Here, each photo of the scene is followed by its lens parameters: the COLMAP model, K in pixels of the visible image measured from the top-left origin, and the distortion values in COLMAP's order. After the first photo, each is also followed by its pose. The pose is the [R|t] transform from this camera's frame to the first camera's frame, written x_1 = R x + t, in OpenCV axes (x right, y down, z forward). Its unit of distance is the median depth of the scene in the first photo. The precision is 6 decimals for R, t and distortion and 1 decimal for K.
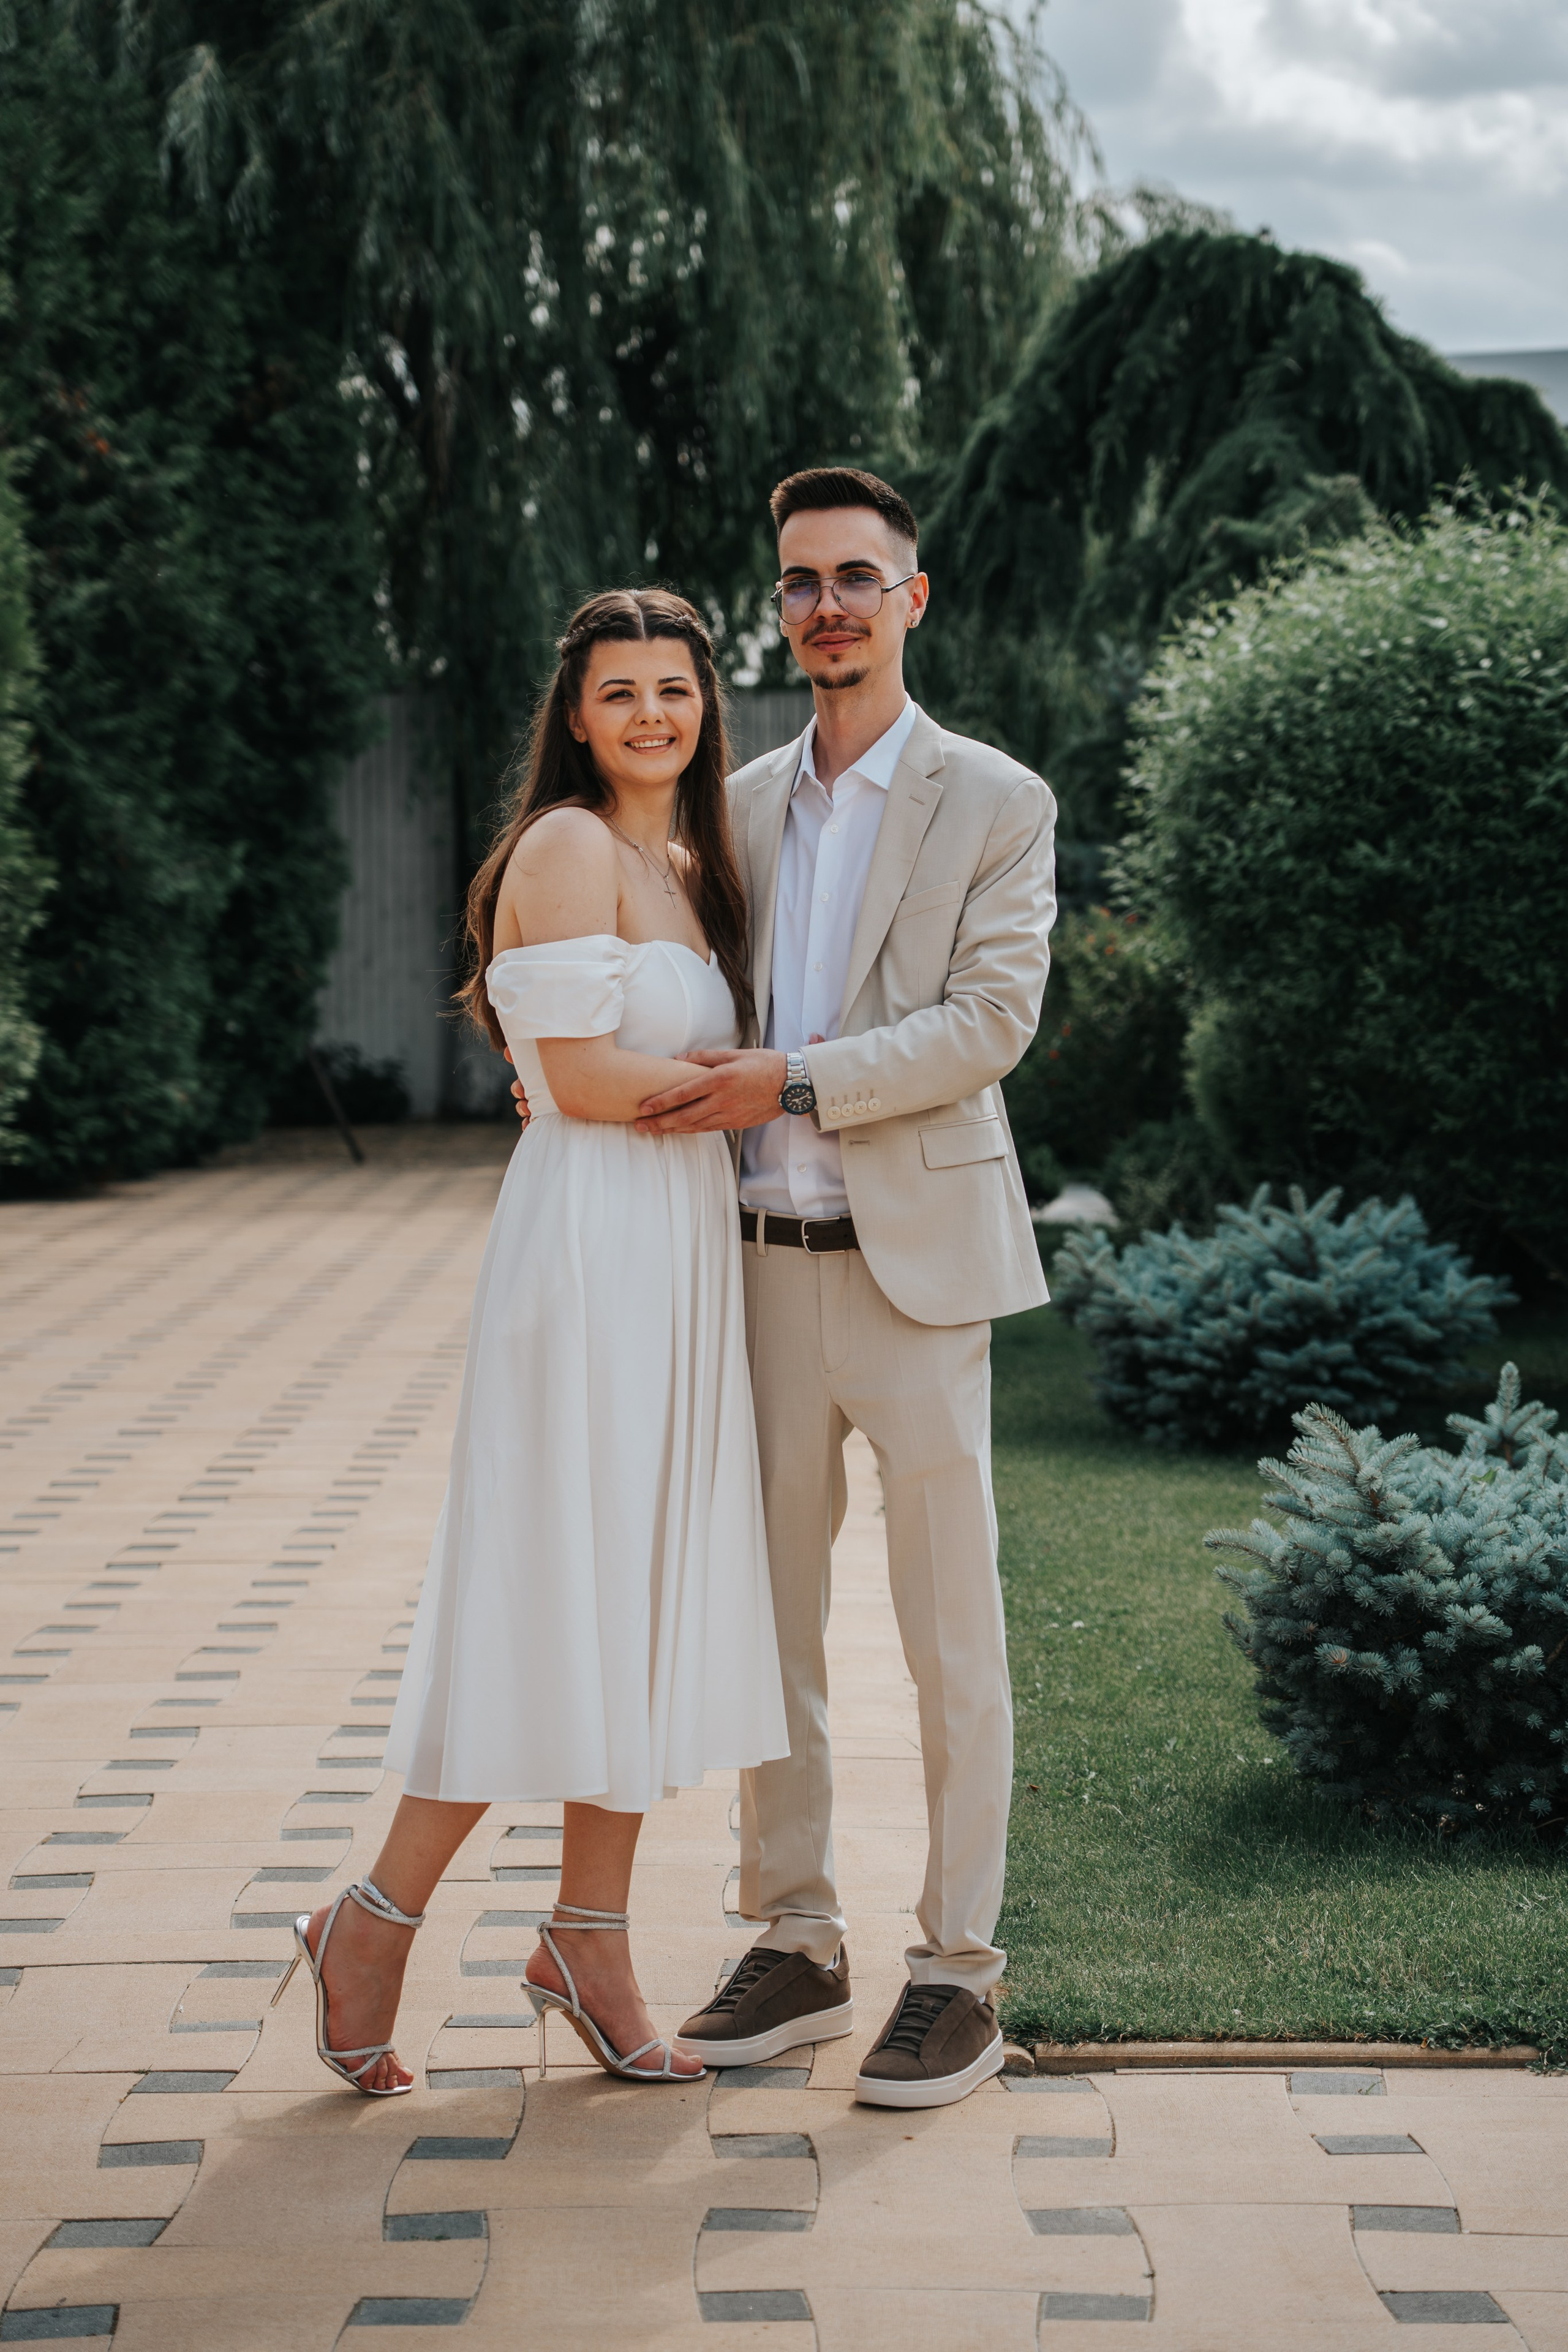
lens RADIAL K [[5708.3, 0, 782.6], [0, 5708.3, 1175.6], [0, 0, 1]] dist [0.902003, 0.000000]
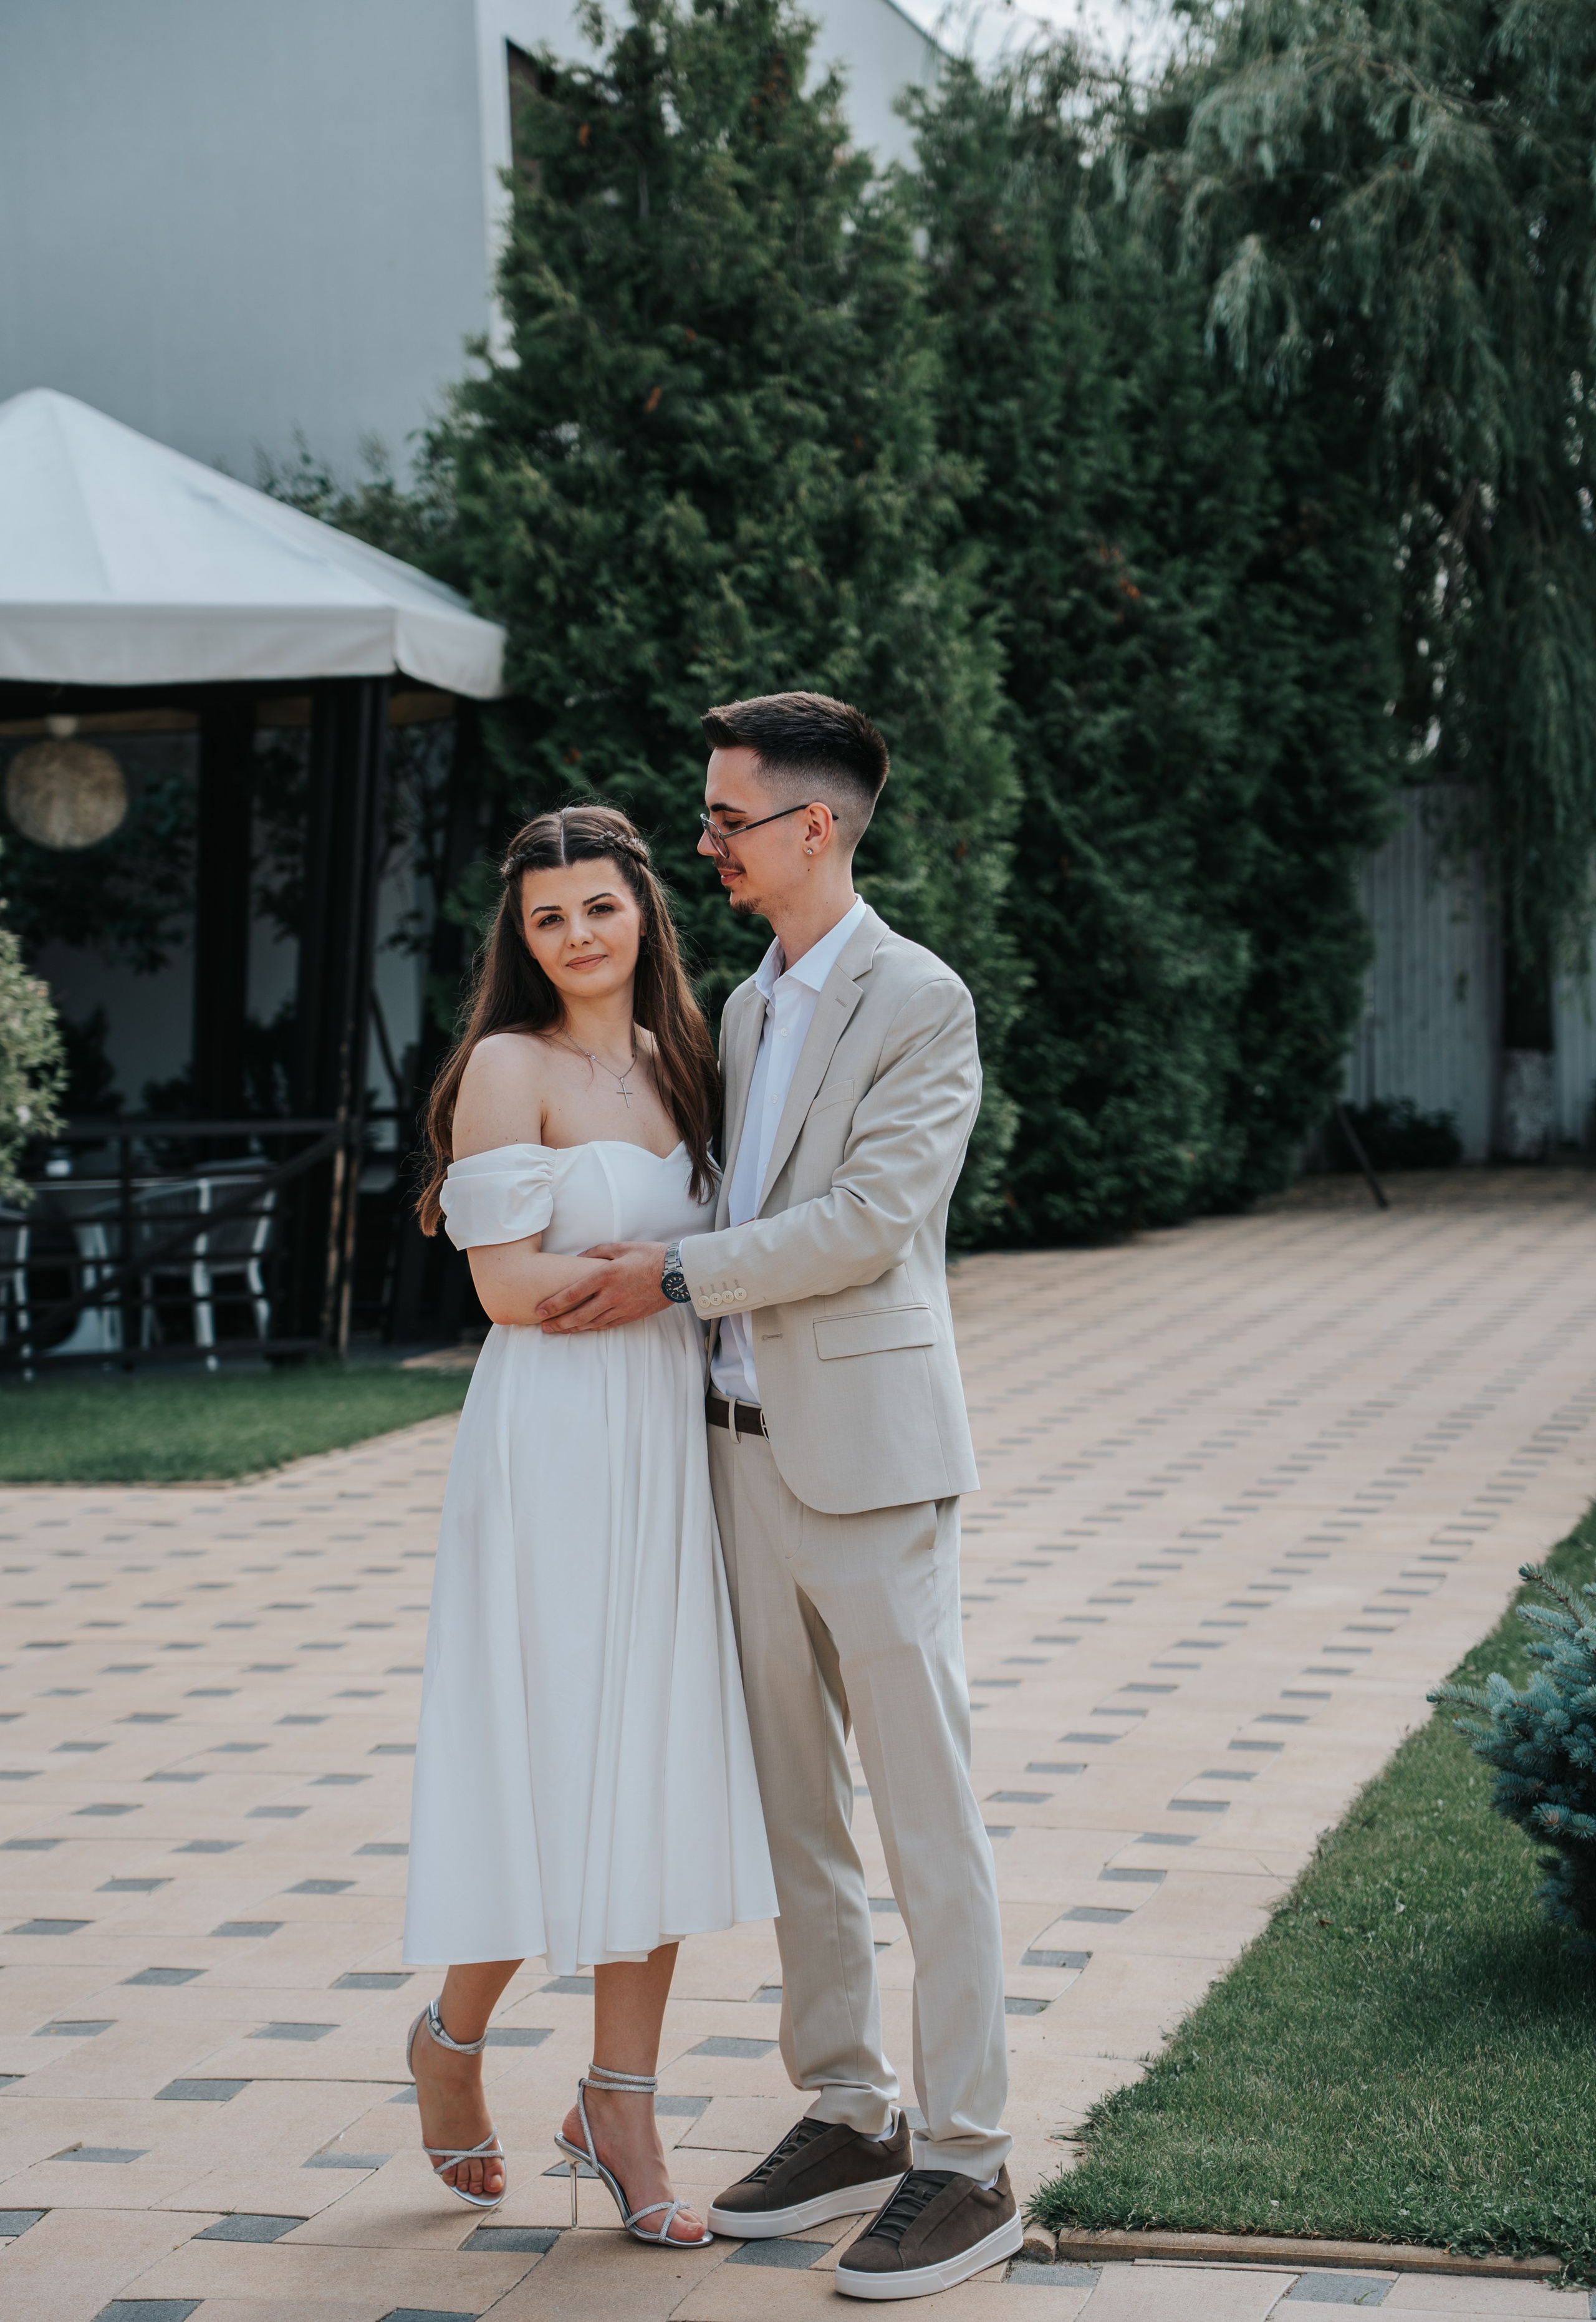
lens RADIAL K [[4837.3, 0, 799.7], [0, 4837.3, 1172.0], [0, 0, 1]] dist [0.635816, 0.000000]
pose [[0.960185, -0.009515, -0.279204, 0.089003], [0.010509, 0.999943, 0.002063, -0.013401], [0.279169, -0.004915, 0.960229, 0.057877]]
